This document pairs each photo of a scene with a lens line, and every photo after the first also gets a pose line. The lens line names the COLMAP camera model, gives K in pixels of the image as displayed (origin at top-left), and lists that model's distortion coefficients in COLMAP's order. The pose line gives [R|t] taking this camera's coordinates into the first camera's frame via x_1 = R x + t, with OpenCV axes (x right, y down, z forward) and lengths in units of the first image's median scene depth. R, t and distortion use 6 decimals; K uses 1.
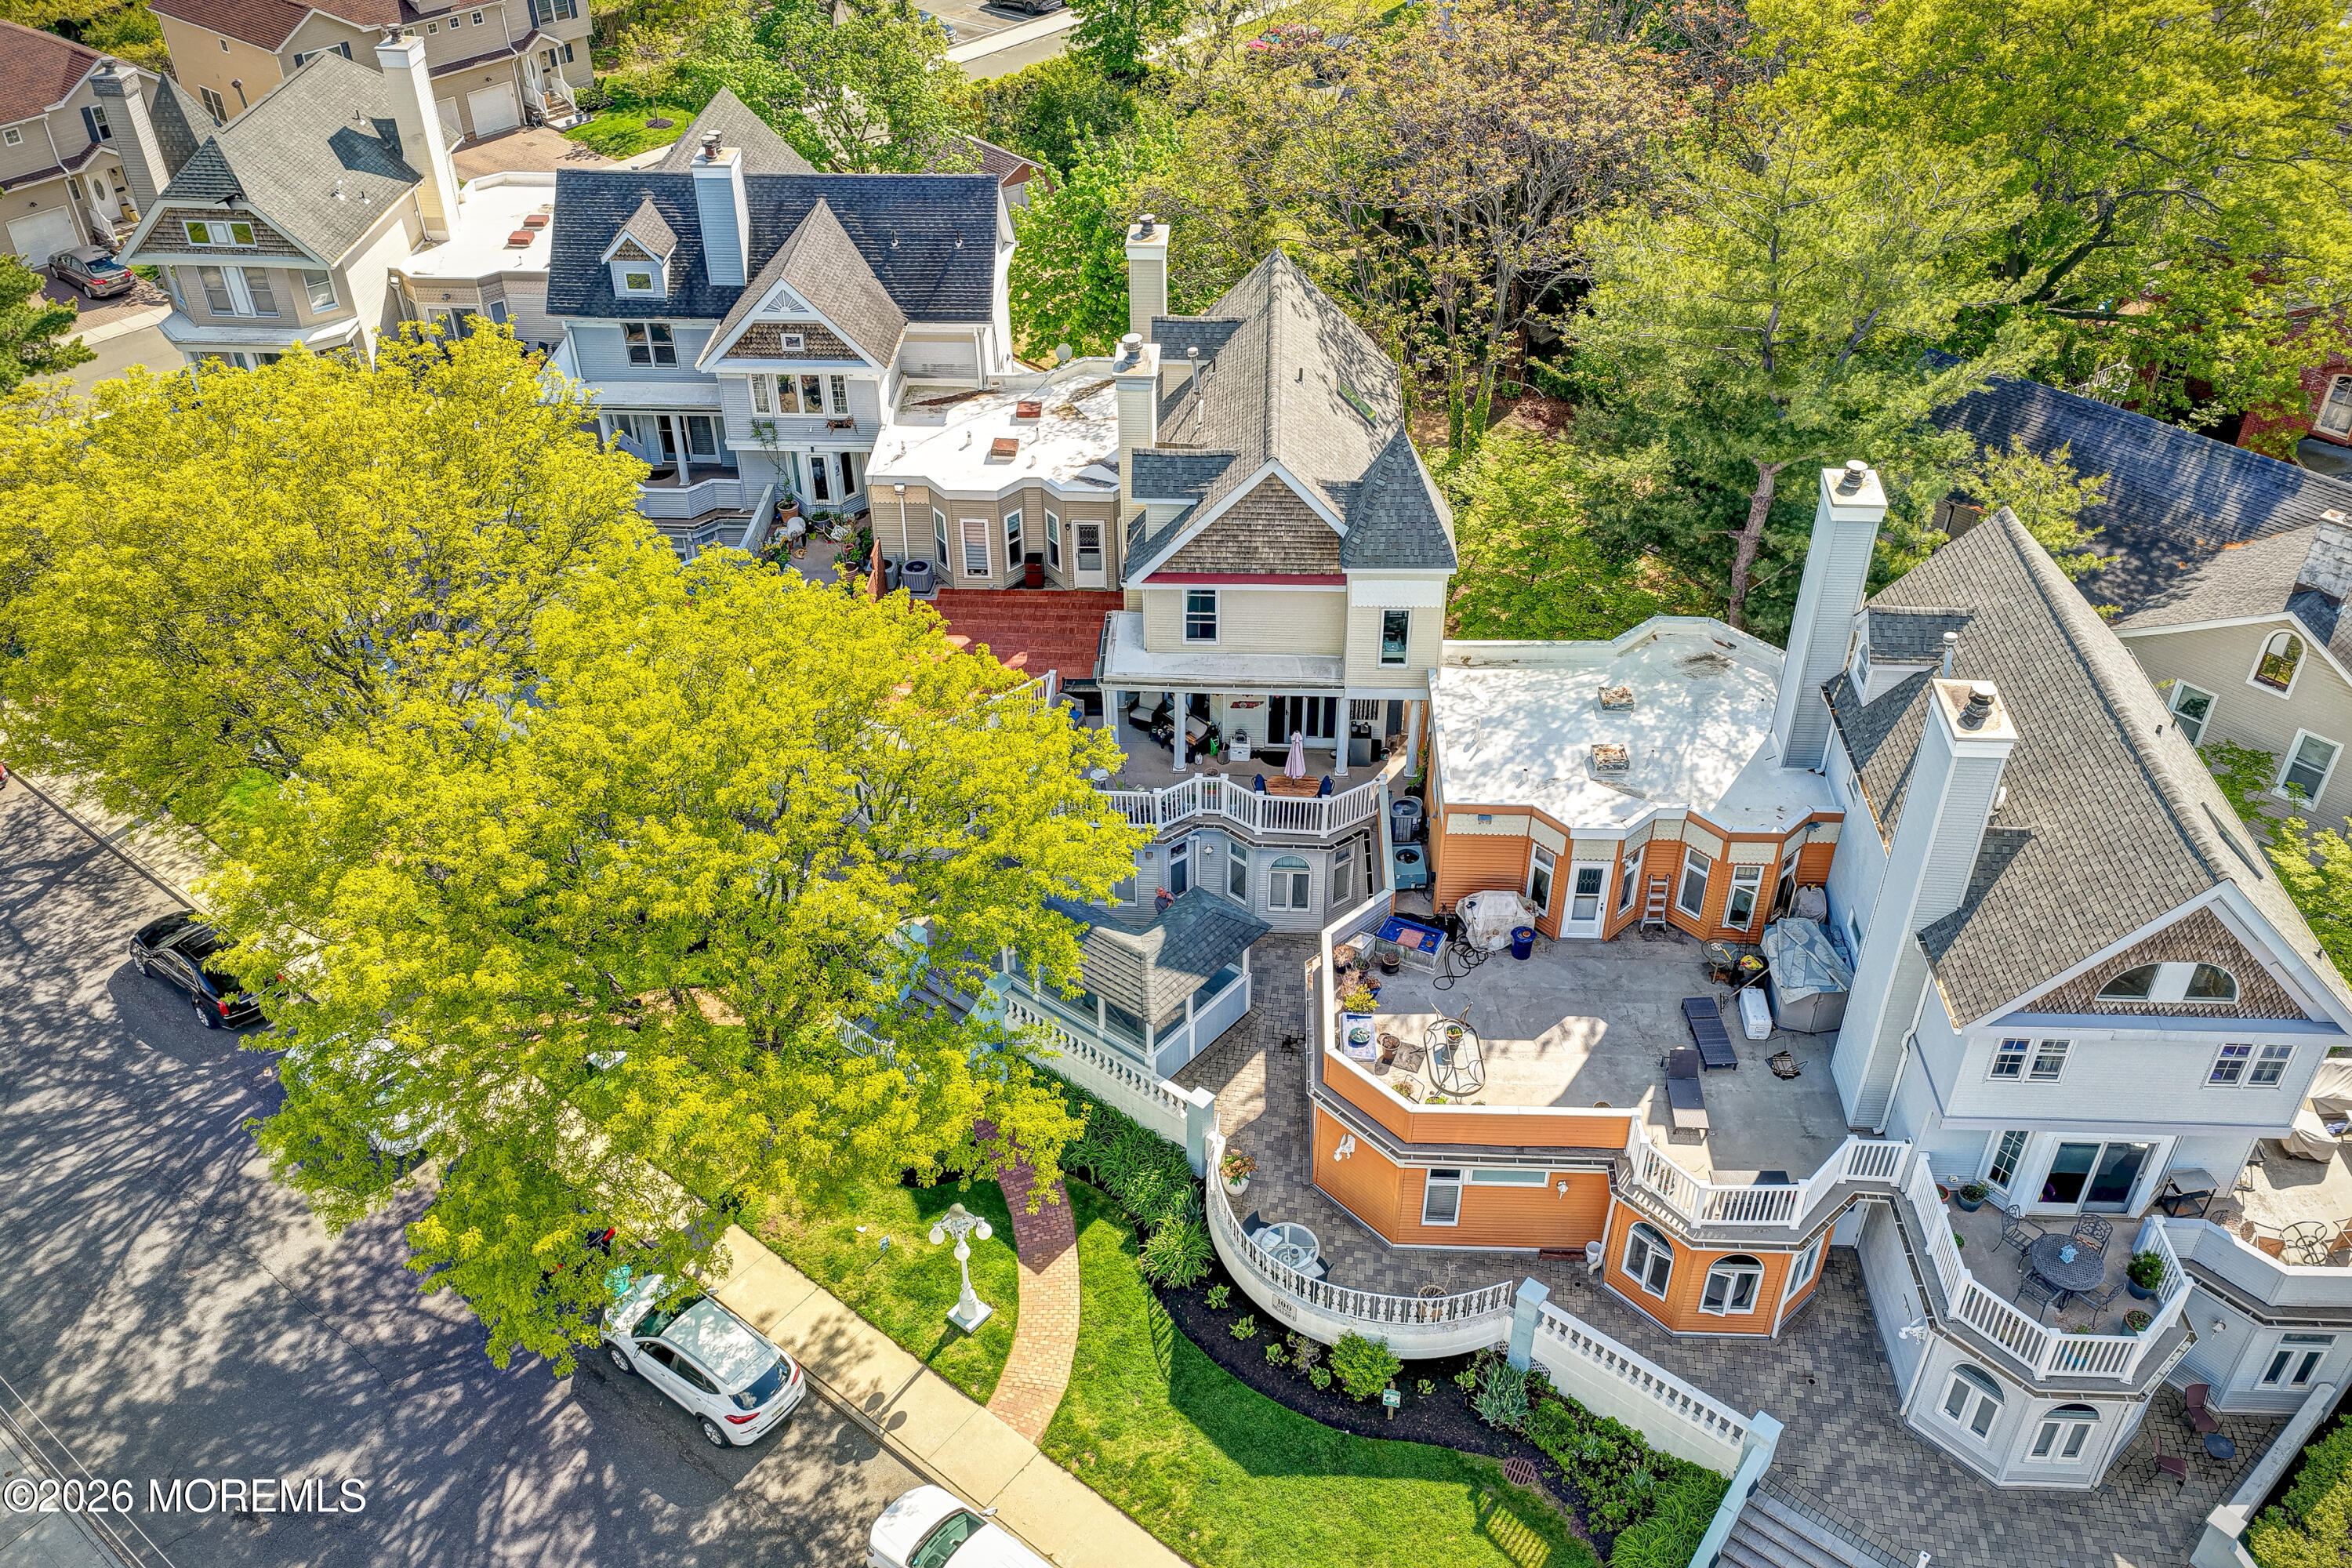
lens RADIAL K [[1947.1, 0, 1177.0], [0, 1947.1, 821.4], [0, 0, 1]] dist [-0.003228, 0.049053]
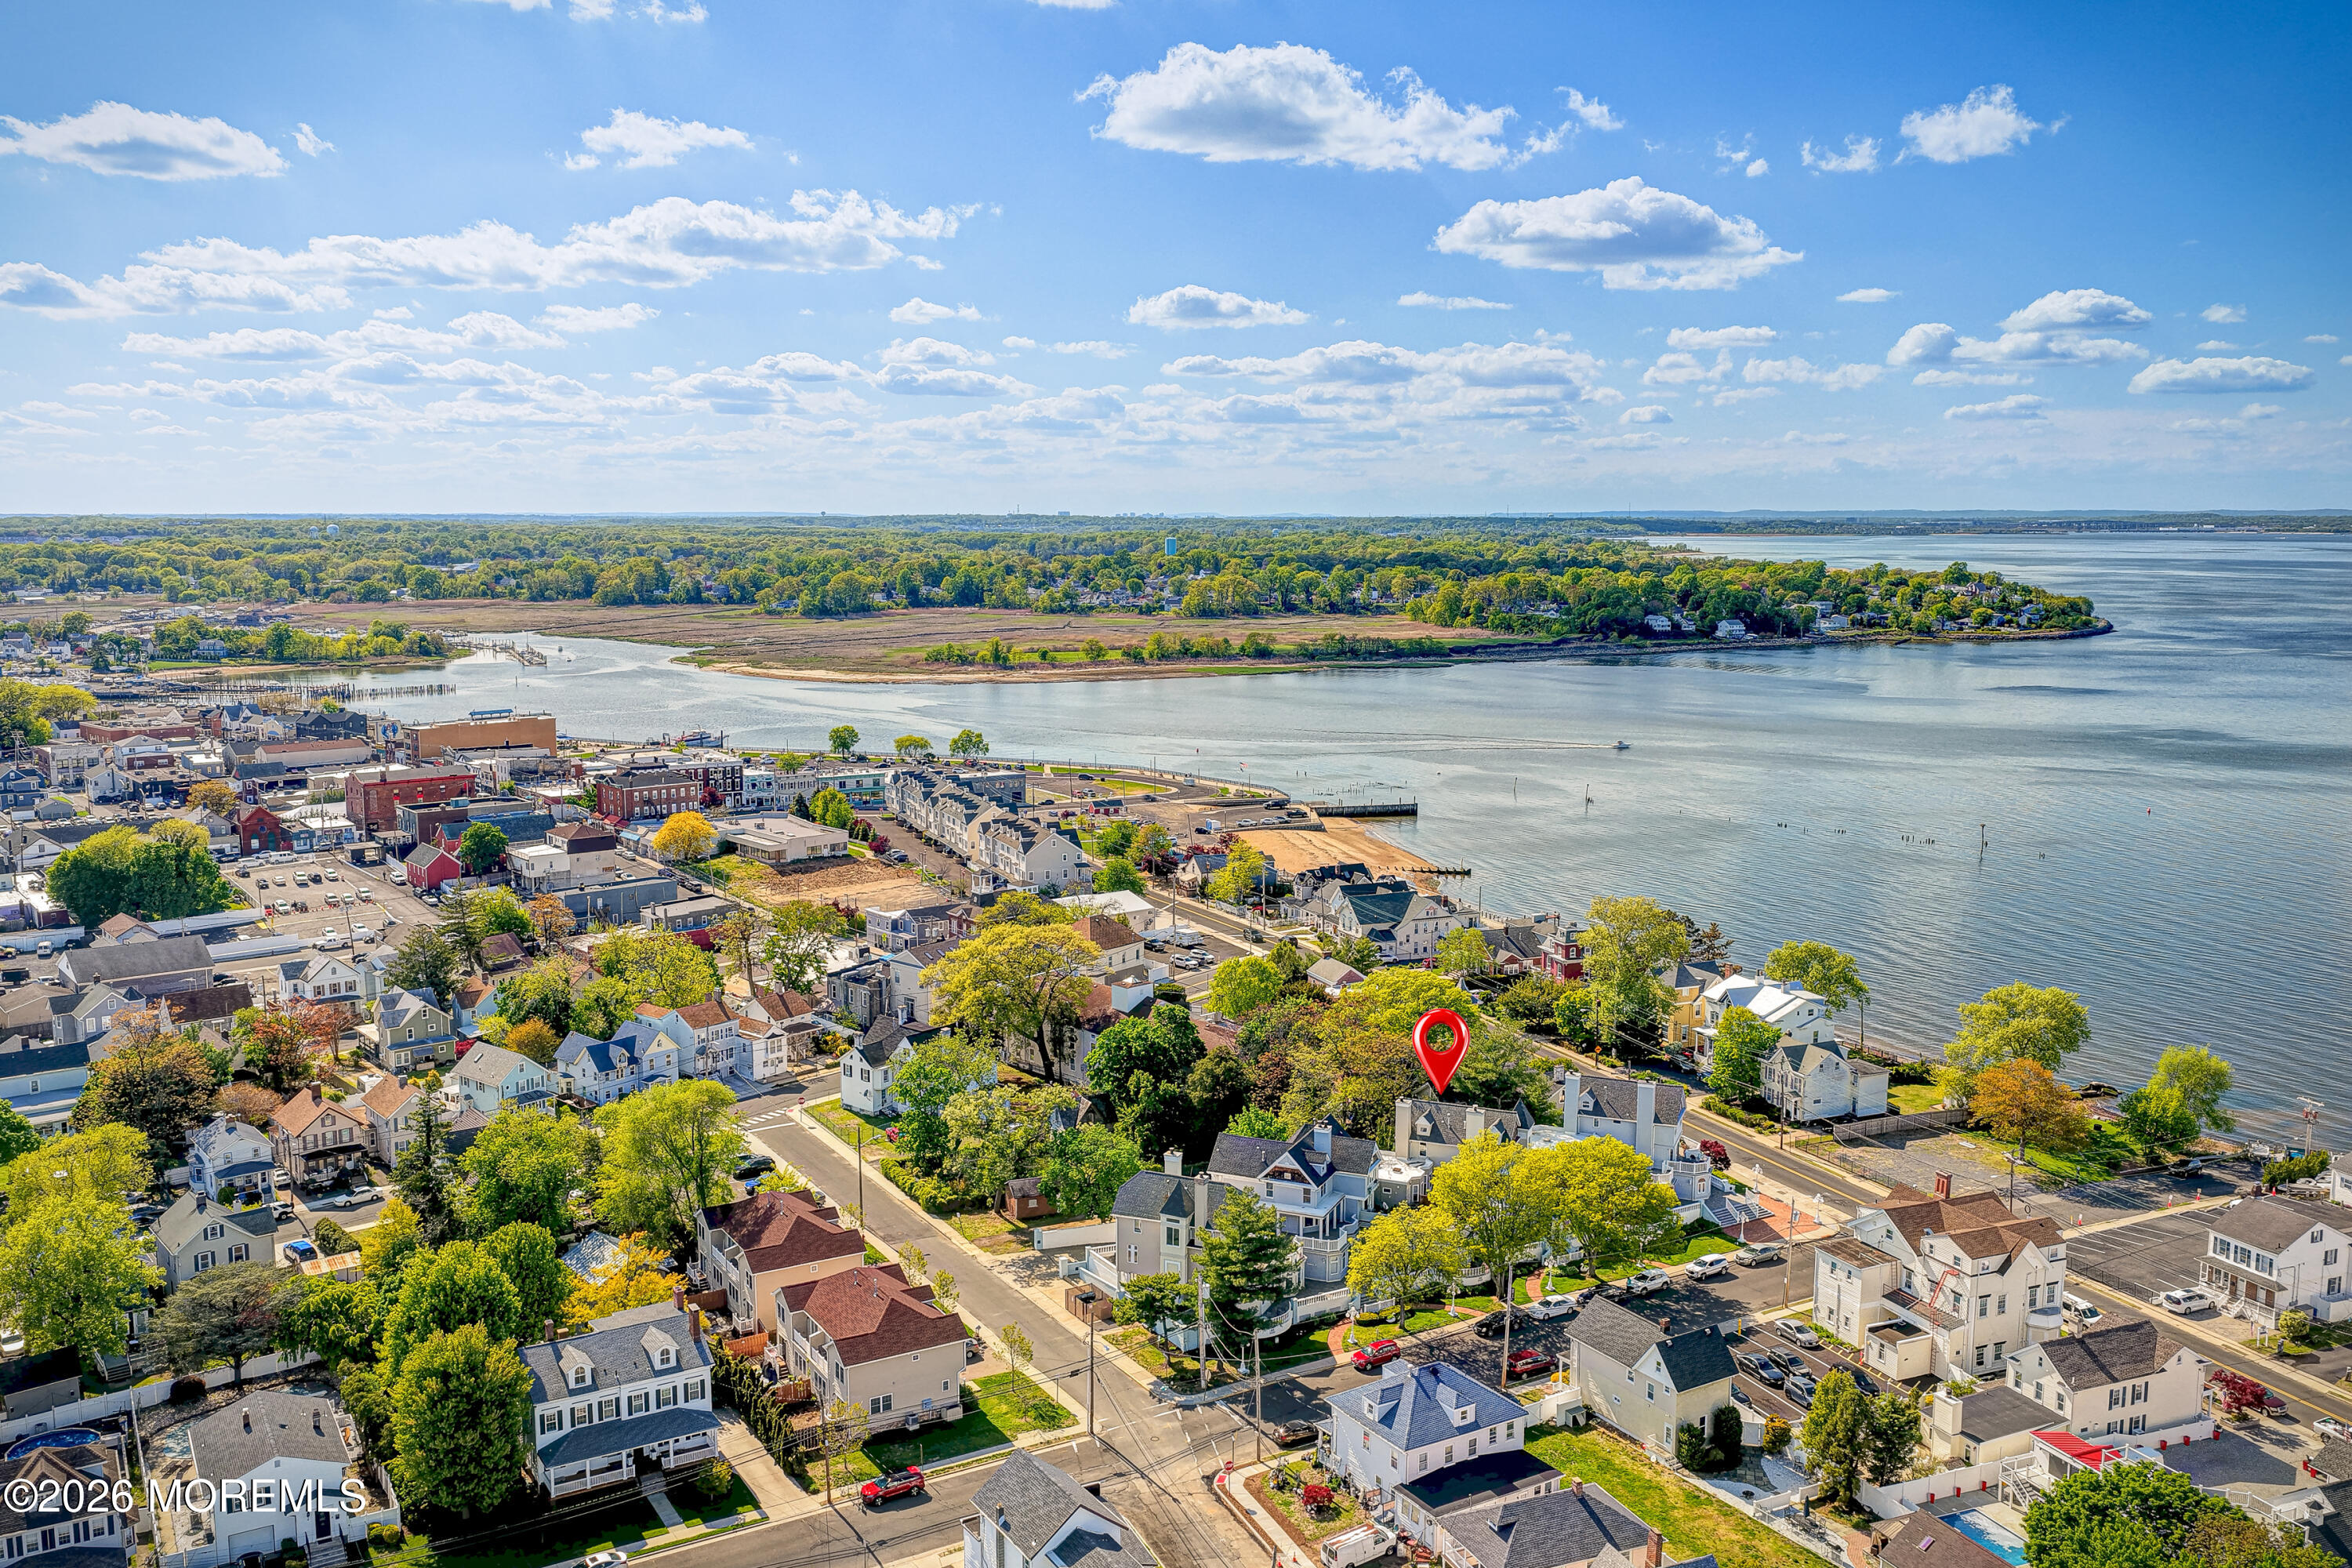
lens RADIAL K [[1947.1, 0, 1177.0], [0, 1947.1, 821.4], [0, 0, 1]] dist [-0.003228, 0.049053]
pose [[0.345824, -0.140910, 0.927658, -3.363582], [0.575064, 0.813045, -0.090879, -0.600442], [-0.741423, 0.564891, 0.362203, -0.358116]]
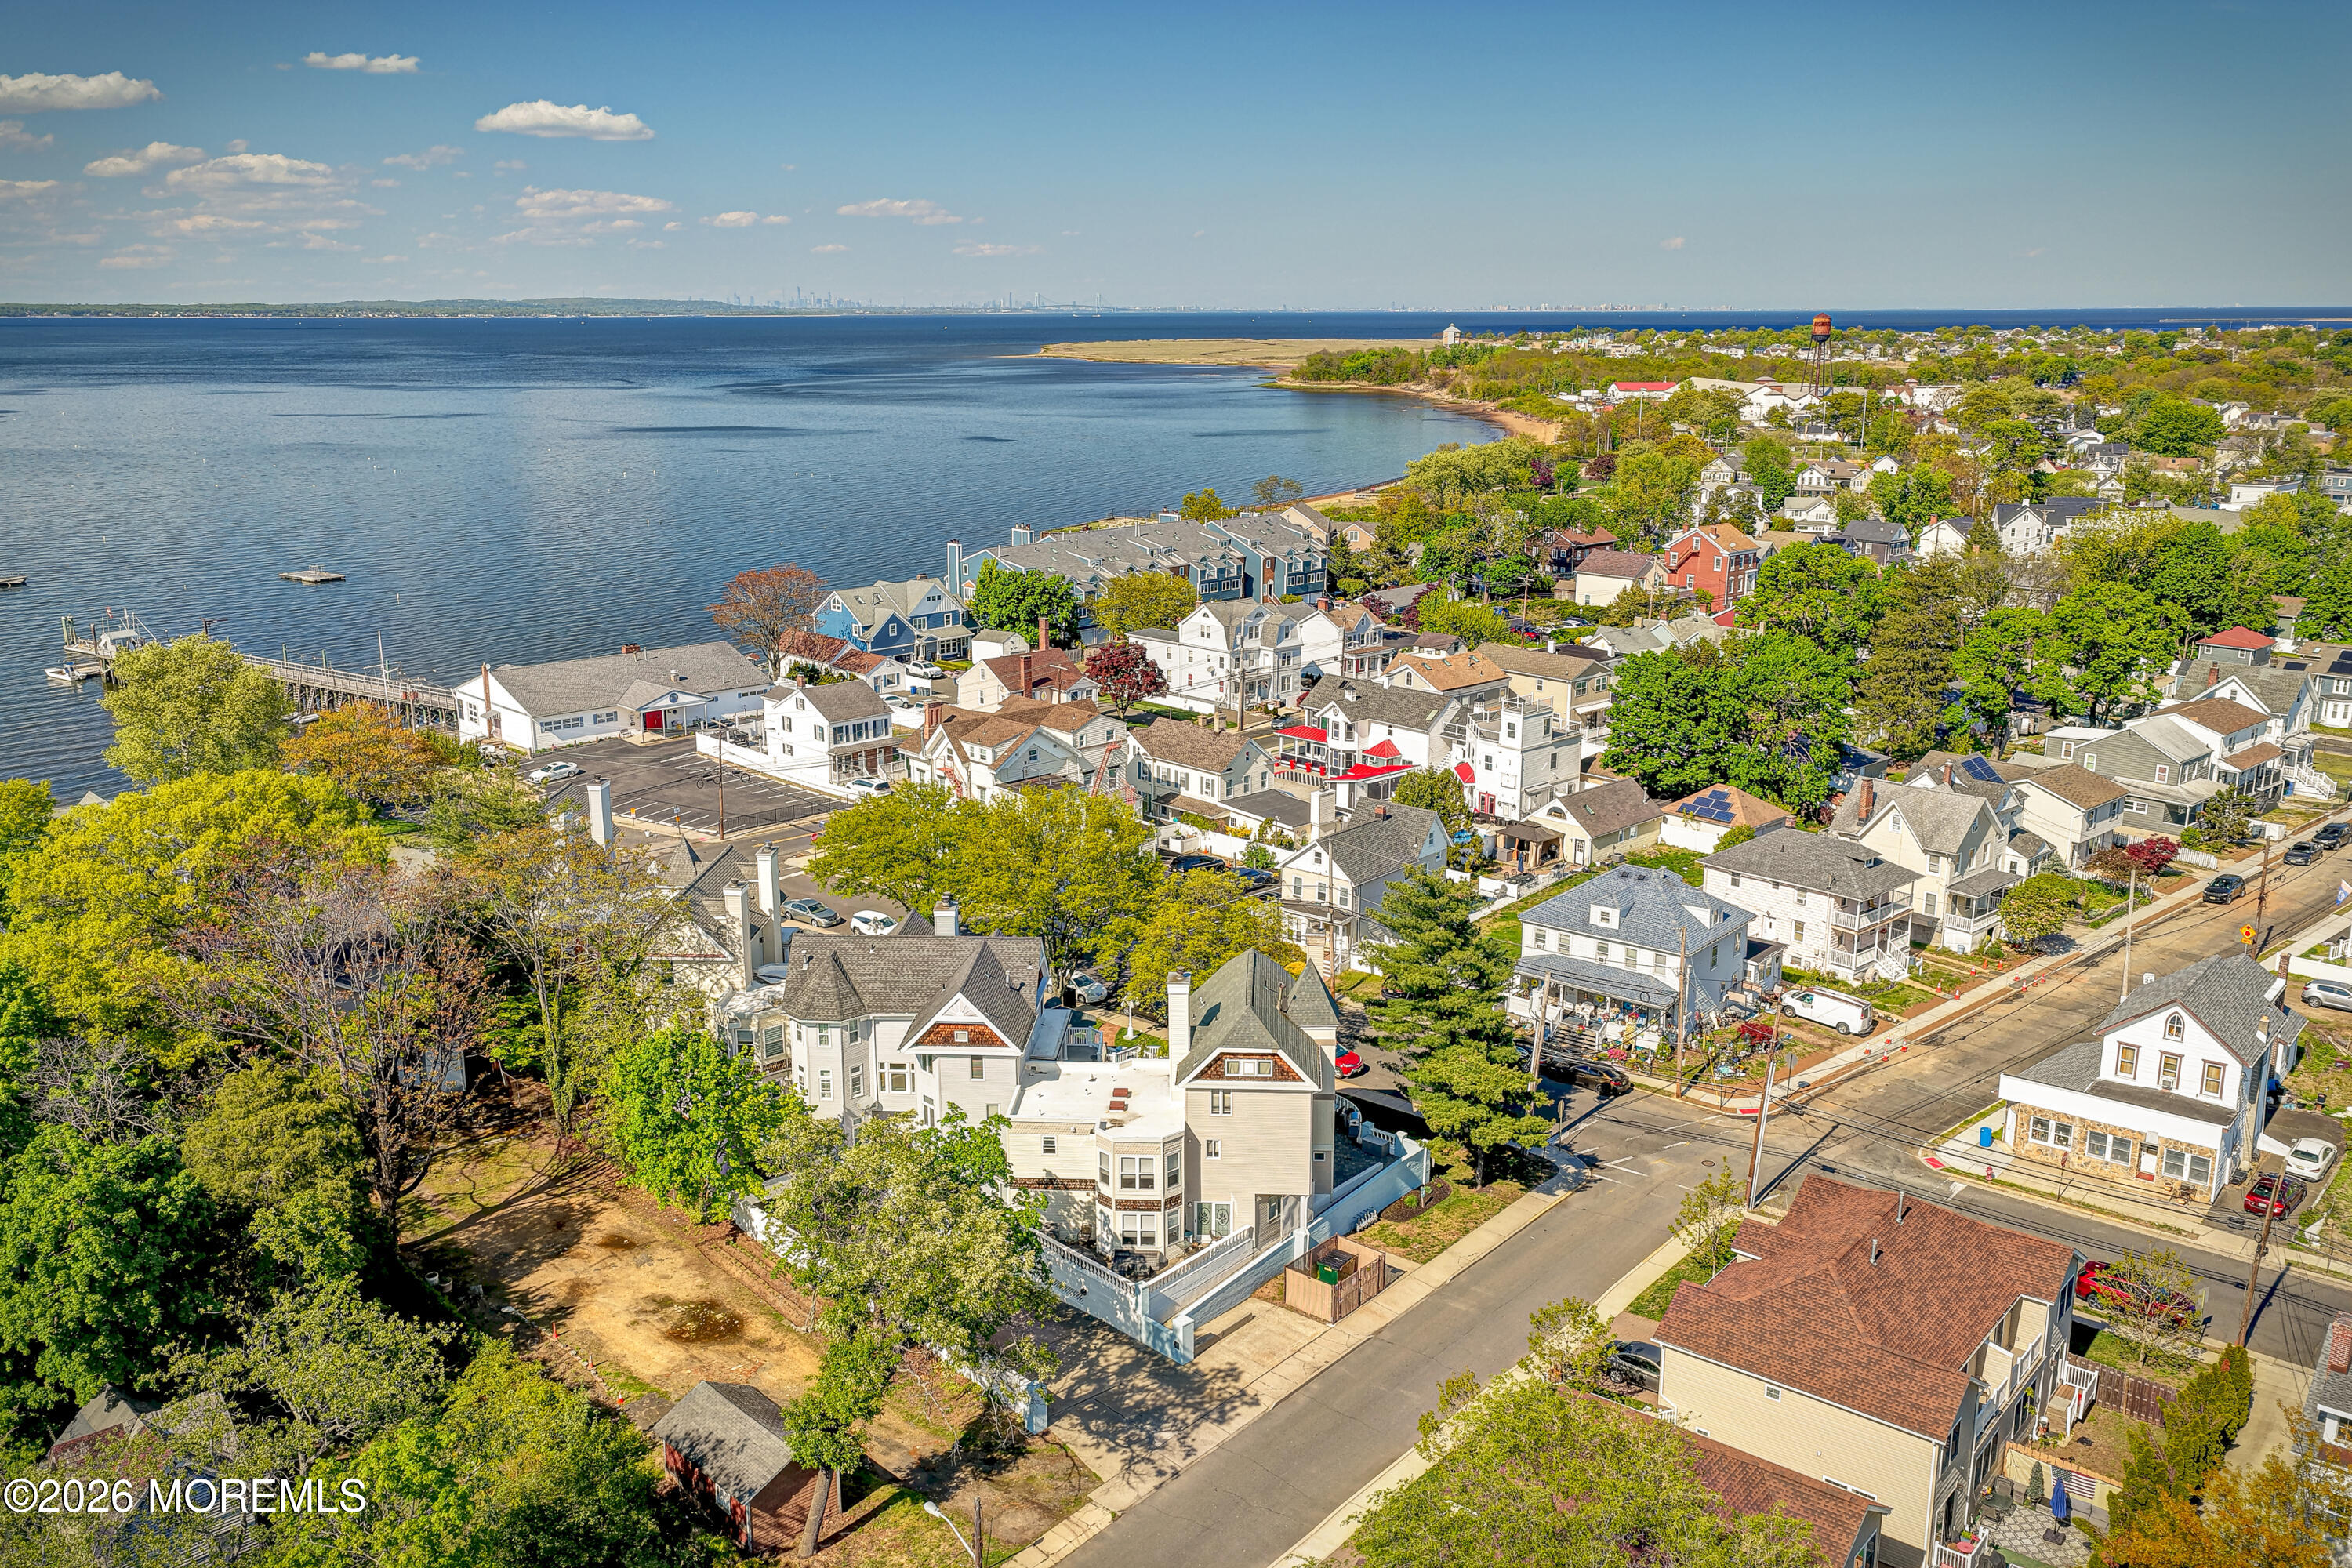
lens RADIAL K [[1947.1, 0, 1177.0], [0, 1947.1, 821.4], [0, 0, 1]] dist [-0.003228, 0.049053]
pose [[-0.999985, 0.005452, -0.000098, -0.438655], [0.003235, 0.607660, 0.794191, -1.824303], [0.004389, 0.794178, -0.607669, 2.020890]]
